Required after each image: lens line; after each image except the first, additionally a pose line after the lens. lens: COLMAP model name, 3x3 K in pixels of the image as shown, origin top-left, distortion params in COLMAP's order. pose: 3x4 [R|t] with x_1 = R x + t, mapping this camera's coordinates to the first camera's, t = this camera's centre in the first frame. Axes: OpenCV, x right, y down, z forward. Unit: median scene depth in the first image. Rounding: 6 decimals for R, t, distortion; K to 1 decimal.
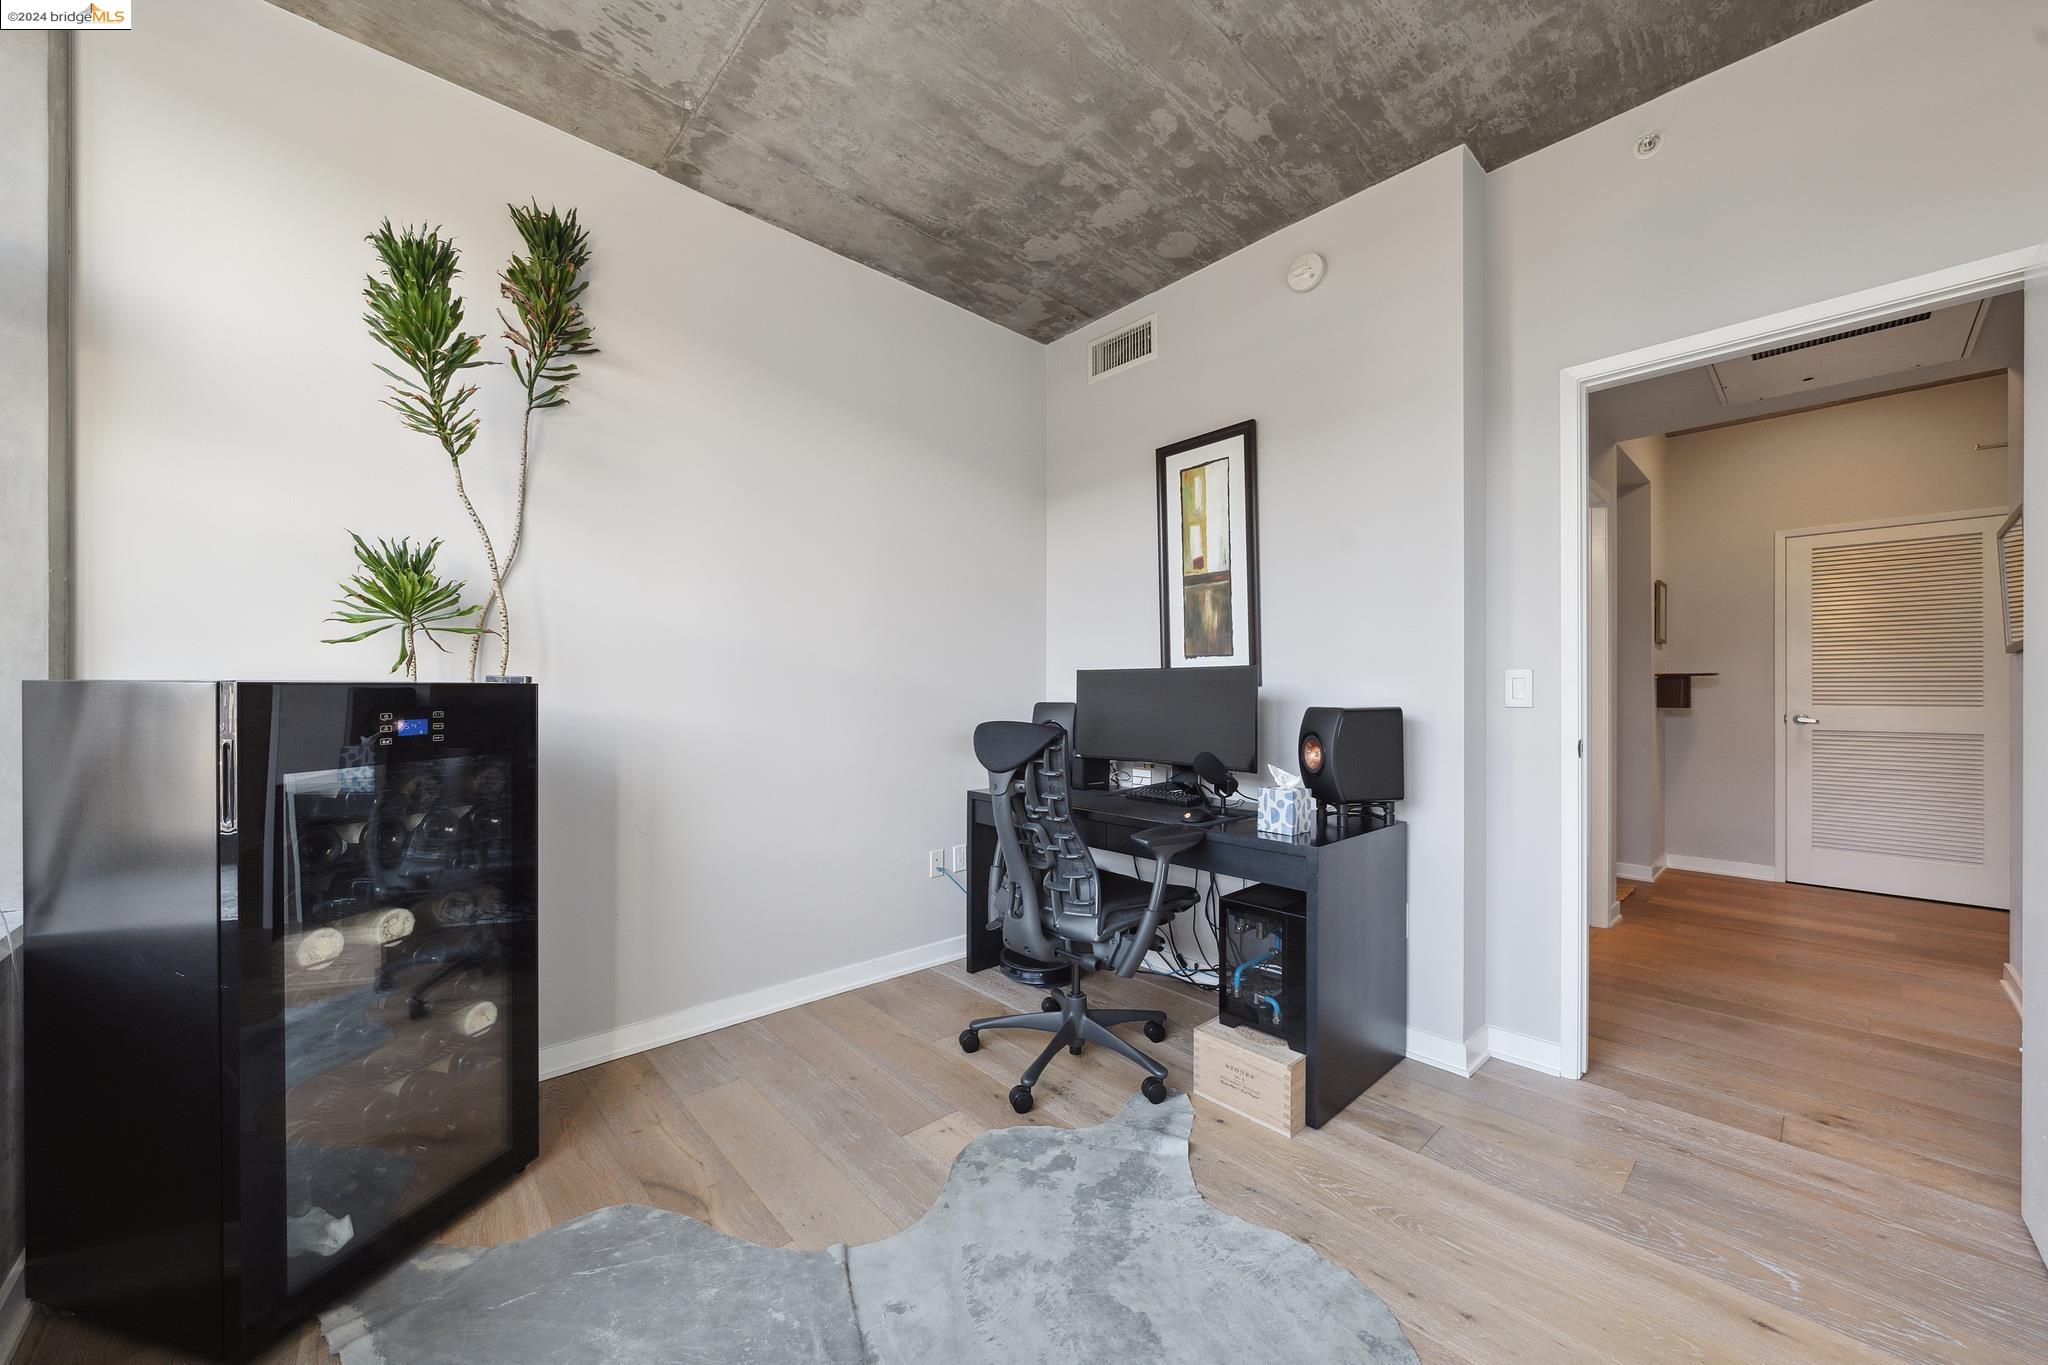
lens RADIAL K [[760.3, 0, 994.8], [0, 760.3, 689.7], [0, 0, 1]] dist [-0.001686, -0.000045]
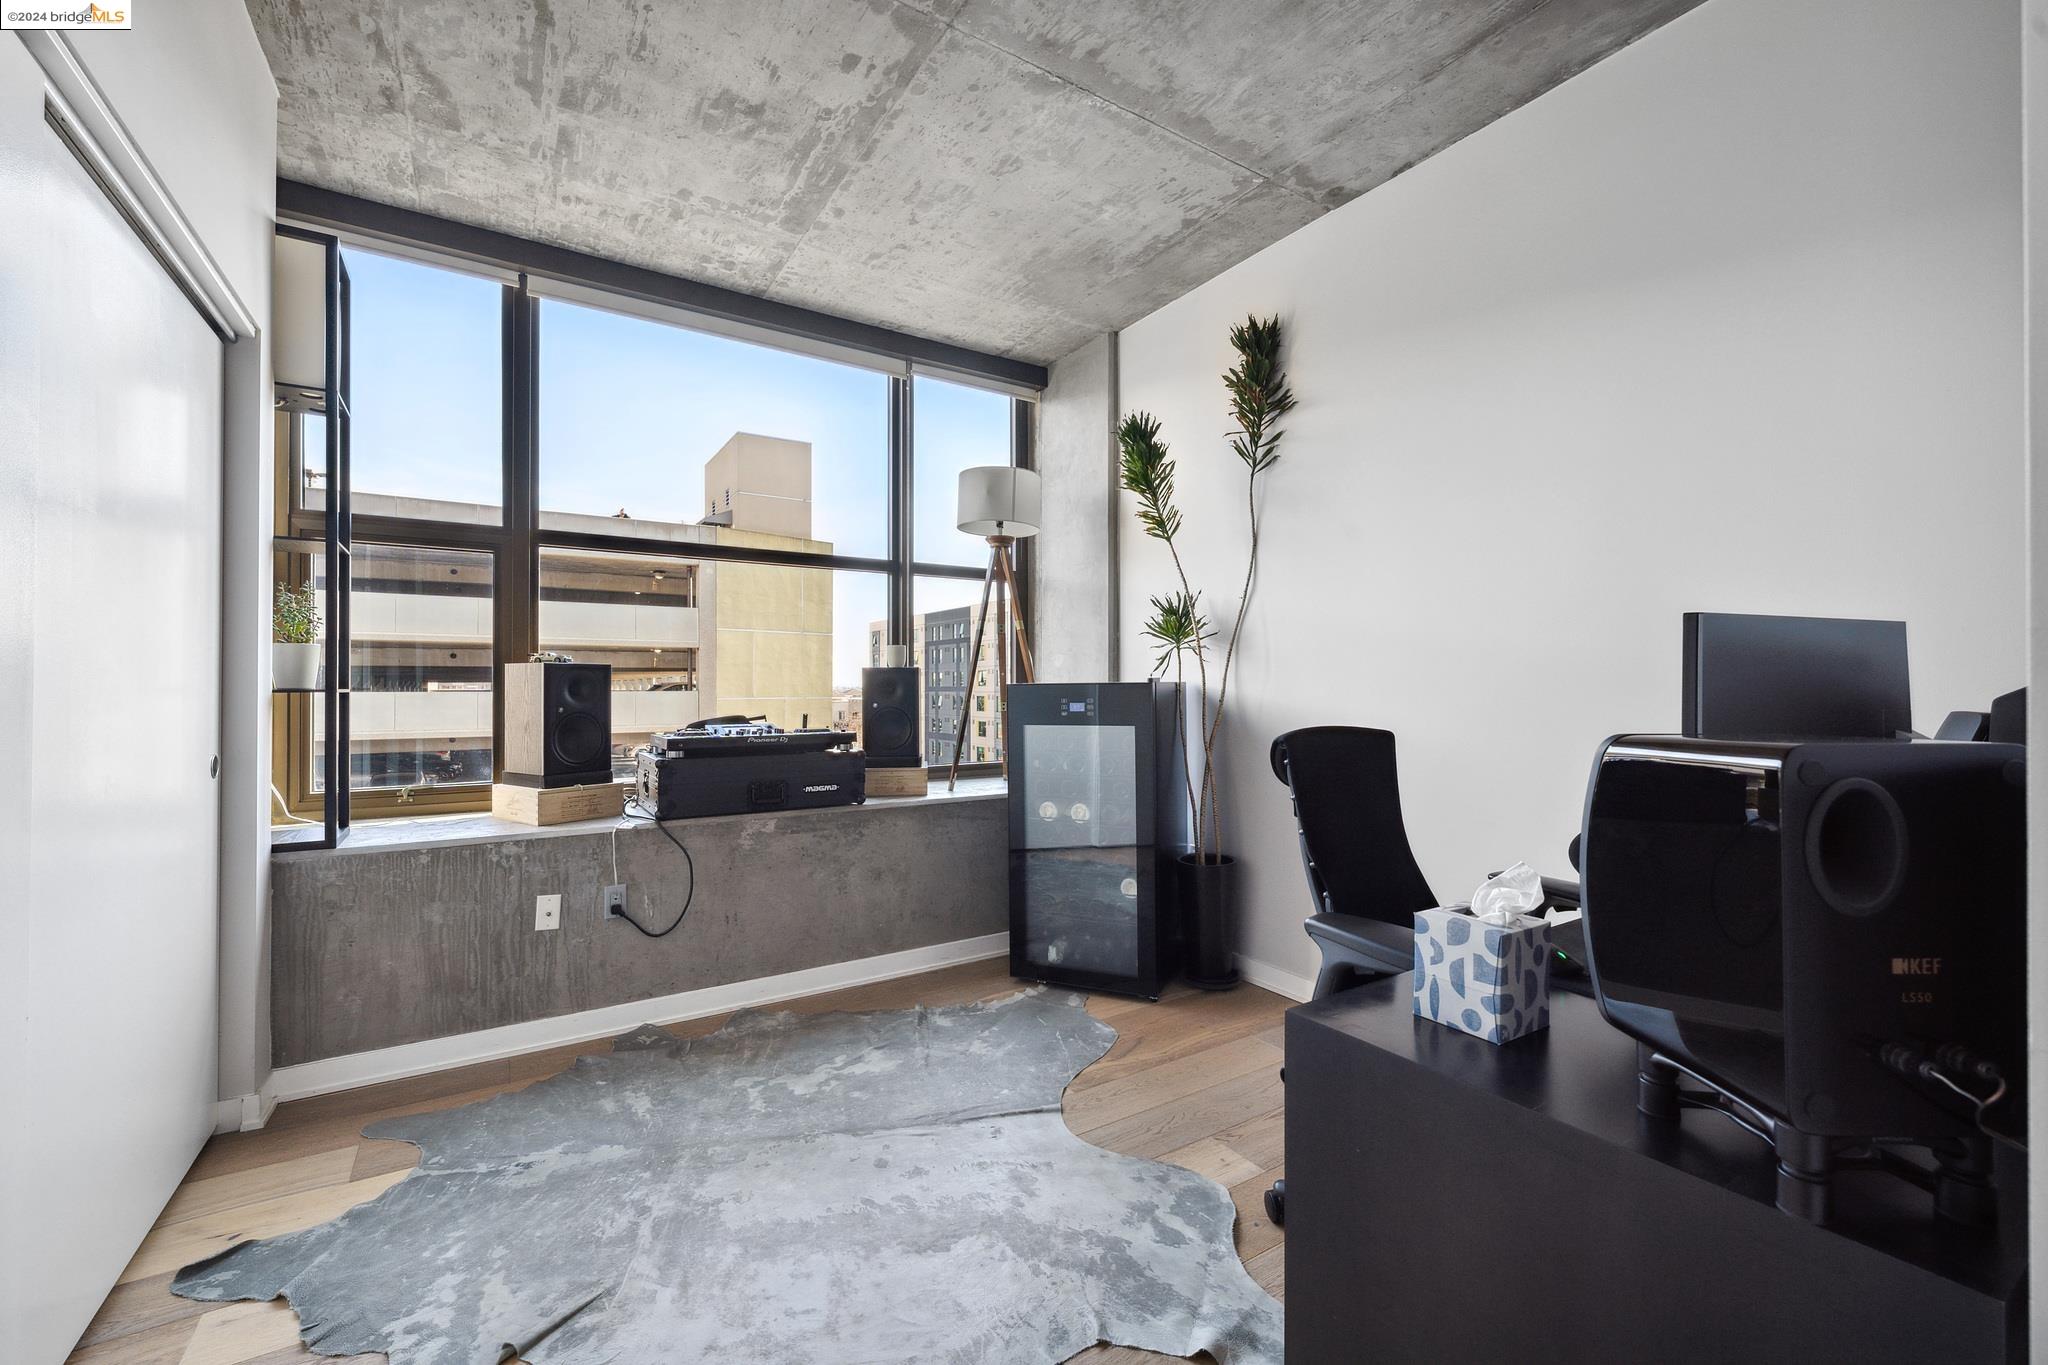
lens RADIAL K [[807.5, 0, 1020.0], [0, 807.5, 688.2], [0, 0, 1]] dist [-0.001306, 0.000190]
pose [[-0.149338, -0.001408, -0.988785, 0.972575], [0.001916, 0.999997, -0.001713, 0.003985], [0.988784, -0.002151, -0.149335, 0.927419]]
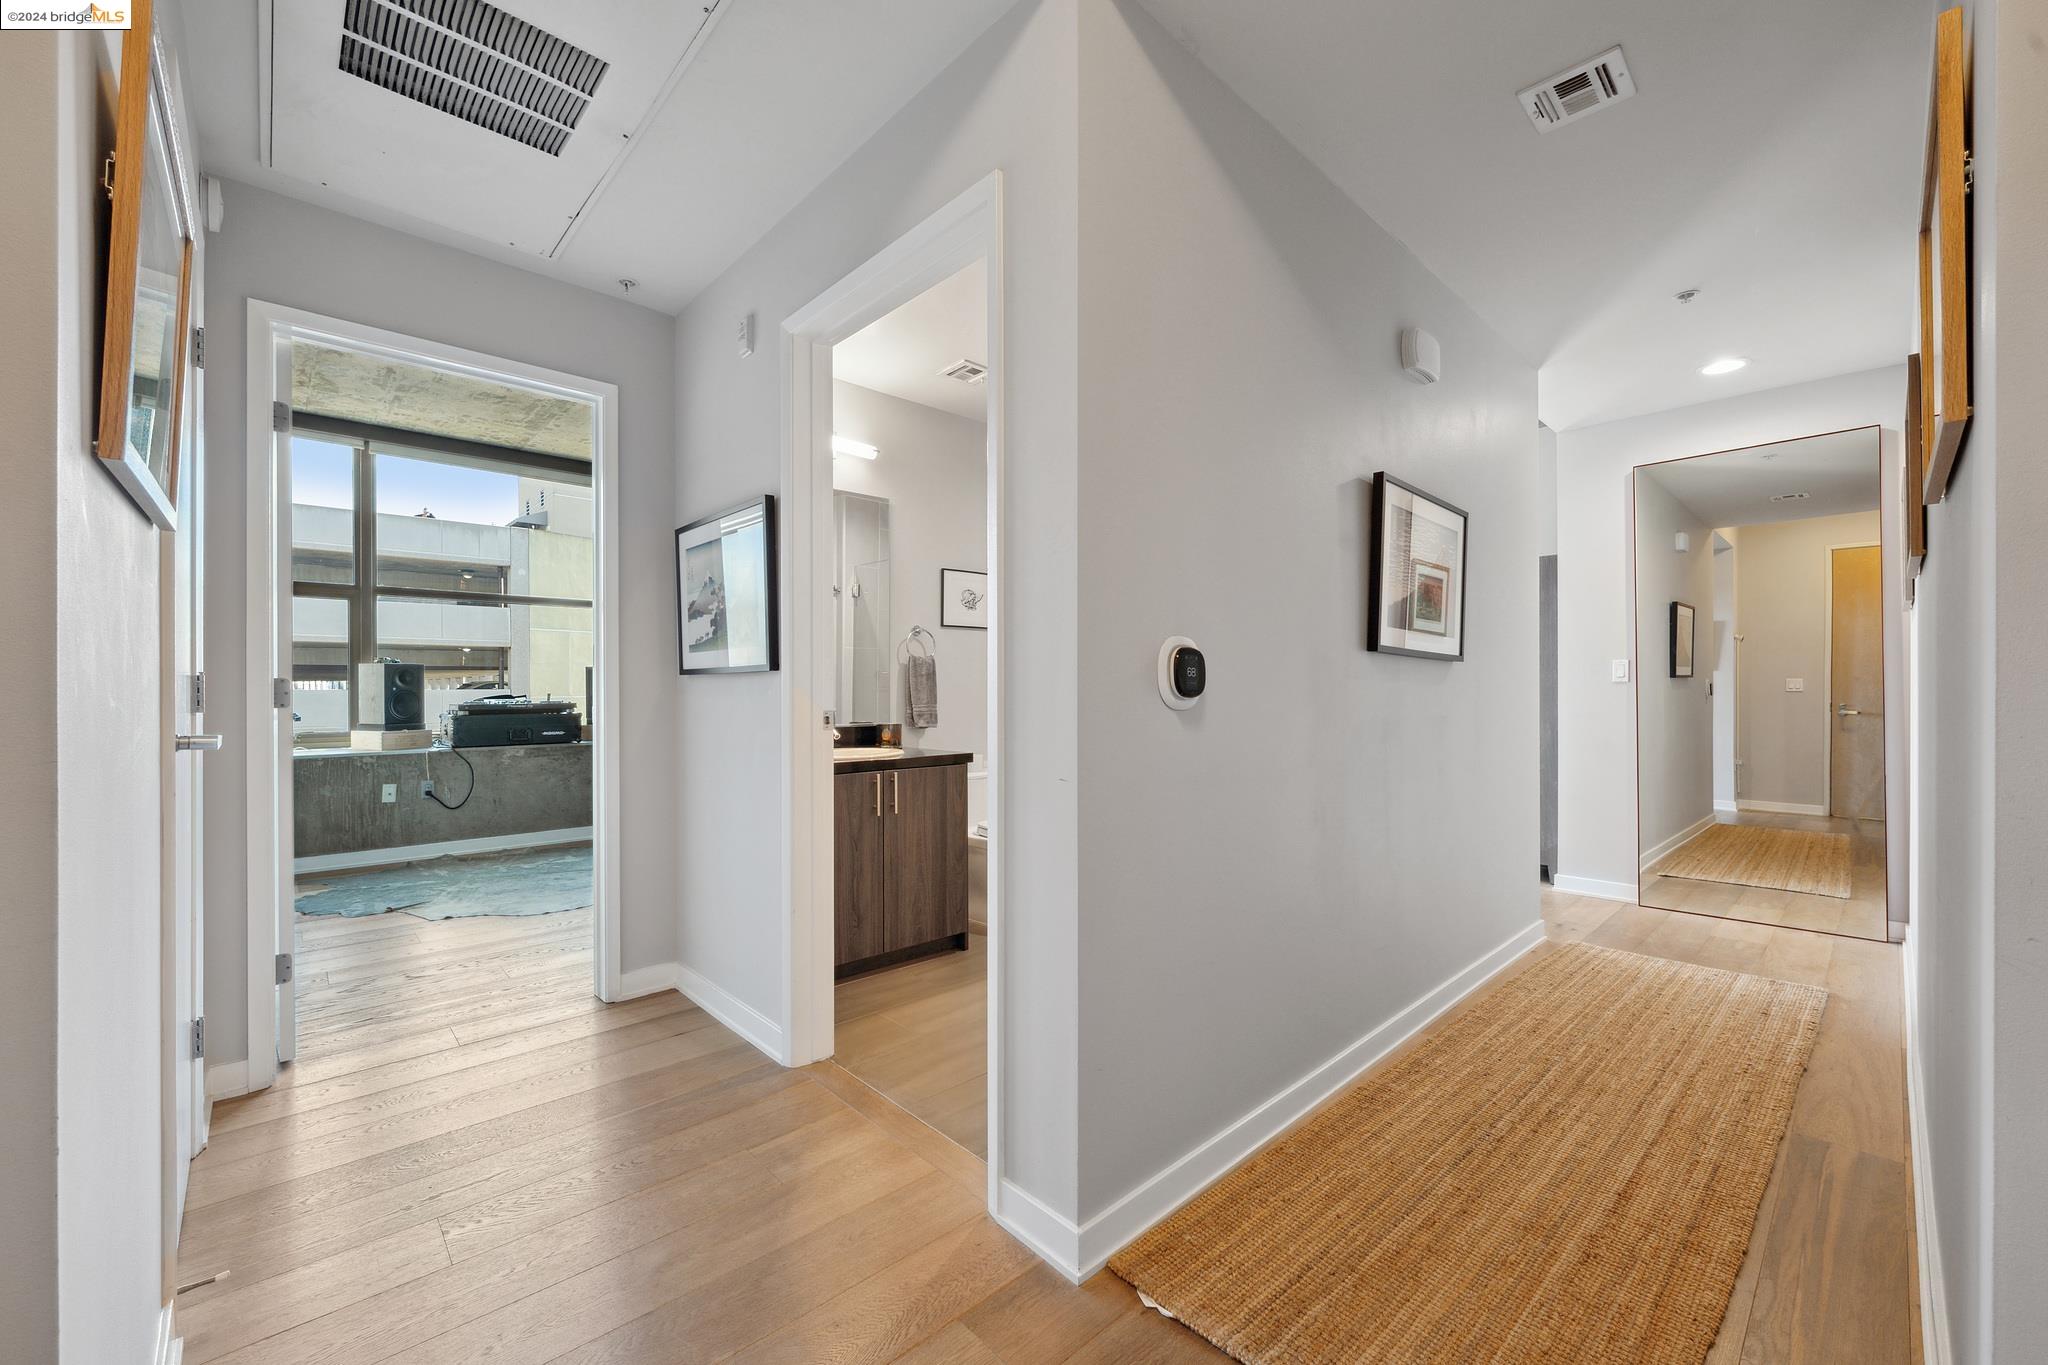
lens RADIAL K [[807.5, 0, 1020.0], [0, 807.5, 688.2], [0, 0, 1]] dist [-0.001306, 0.000190]
pose [[0.025798, 0.000654, -0.999667, 2.351217], [0.006761, 0.999977, 0.000829, 0.045857], [0.999644, -0.006781, 0.025793, 1.873737]]
